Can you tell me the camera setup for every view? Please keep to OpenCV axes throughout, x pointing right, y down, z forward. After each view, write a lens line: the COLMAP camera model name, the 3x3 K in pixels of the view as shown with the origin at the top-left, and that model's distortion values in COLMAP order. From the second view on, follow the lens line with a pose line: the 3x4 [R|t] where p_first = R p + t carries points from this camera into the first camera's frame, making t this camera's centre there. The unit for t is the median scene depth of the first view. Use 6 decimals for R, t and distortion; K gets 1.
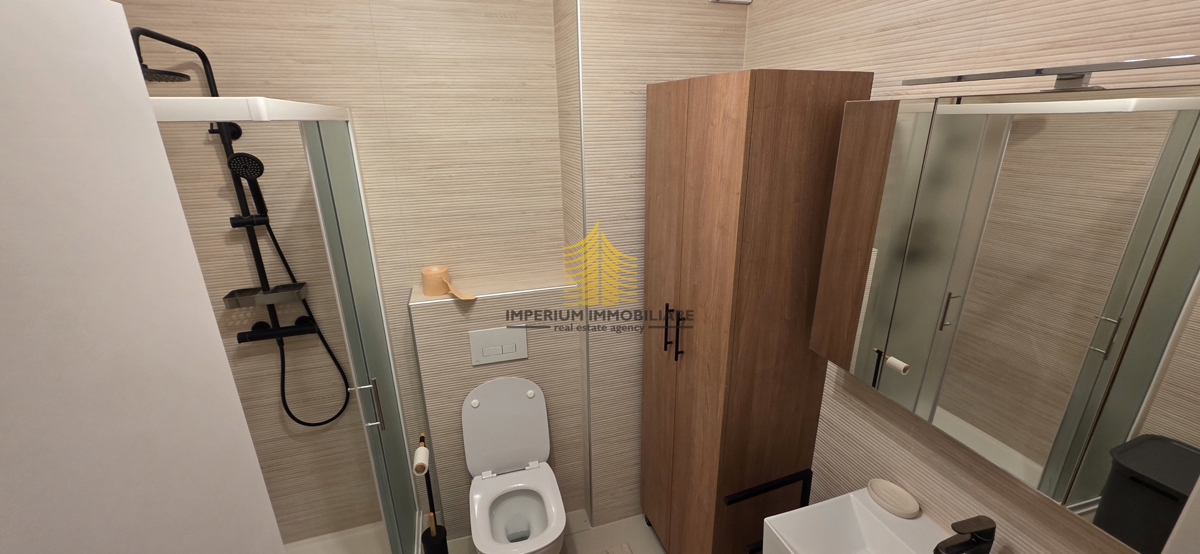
lens RADIAL K [[474.4, 0, 604.6], [0, 474.4, 279.2], [0, 0, 1]] dist [0.000089, -0.000143]
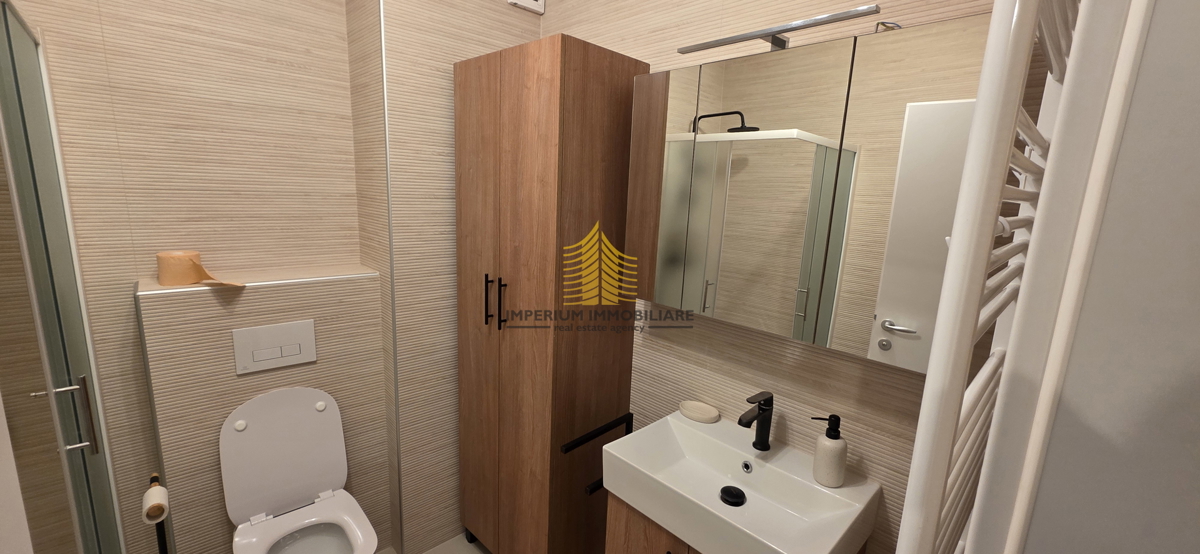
lens RADIAL K [[474.4, 0, 604.6], [0, 474.4, 279.2], [0, 0, 1]] dist [0.000089, -0.000143]
pose [[0.897916, -0.030499, 0.439109, -0.079866], [0.088831, 0.989626, -0.112911, 0.189731], [-0.431110, 0.140391, 0.891311, 0.009018]]
